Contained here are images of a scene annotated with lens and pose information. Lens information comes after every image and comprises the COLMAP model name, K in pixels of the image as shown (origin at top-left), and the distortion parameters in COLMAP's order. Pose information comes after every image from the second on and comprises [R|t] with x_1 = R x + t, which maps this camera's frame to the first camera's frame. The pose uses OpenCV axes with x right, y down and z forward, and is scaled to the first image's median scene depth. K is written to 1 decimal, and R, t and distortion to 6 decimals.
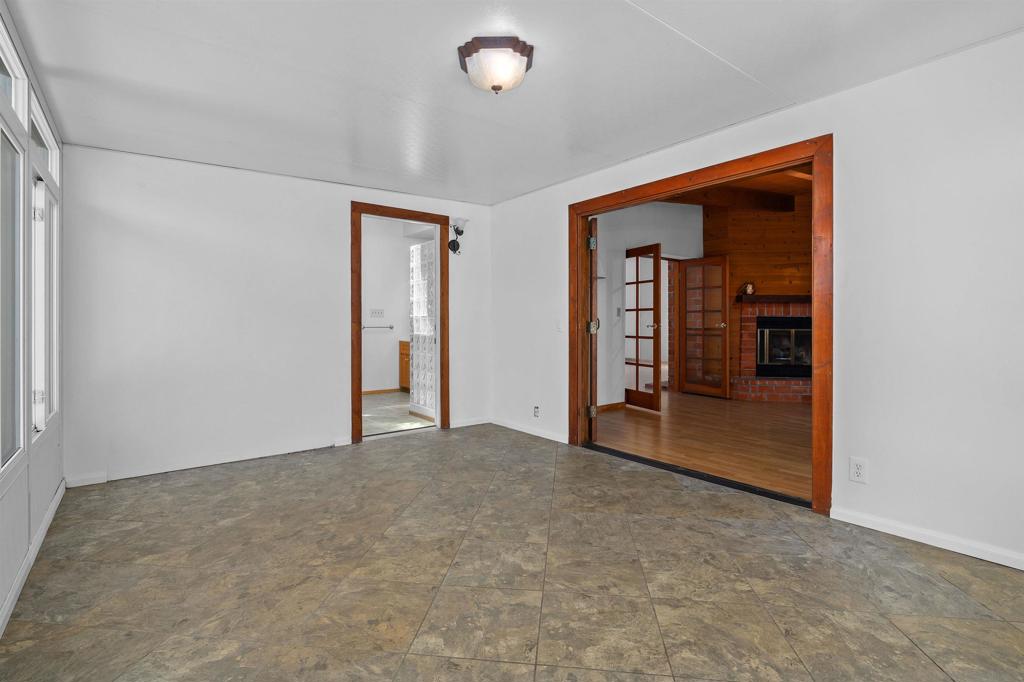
lens RADIAL K [[484.1, 0, 512.2], [0, 484.1, 323.1], [0, 0, 1]] dist [-0.000911, -0.000099]
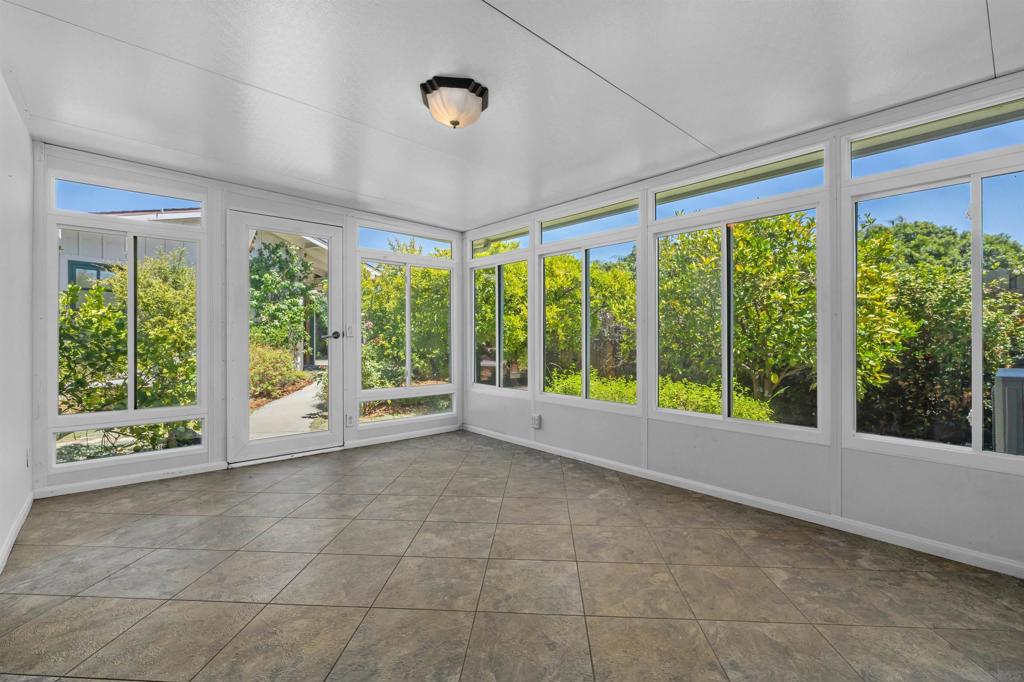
lens RADIAL K [[470.2, 0, 509.4], [0, 470.2, 335.4], [0, 0, 1]] dist [-0.002497, 0.000028]
pose [[-0.998923, 0.000930, -0.046388, -0.101549], [0.000841, 0.999998, 0.001938, -0.000027], [0.046390, 0.001896, -0.998922, 1.976394]]
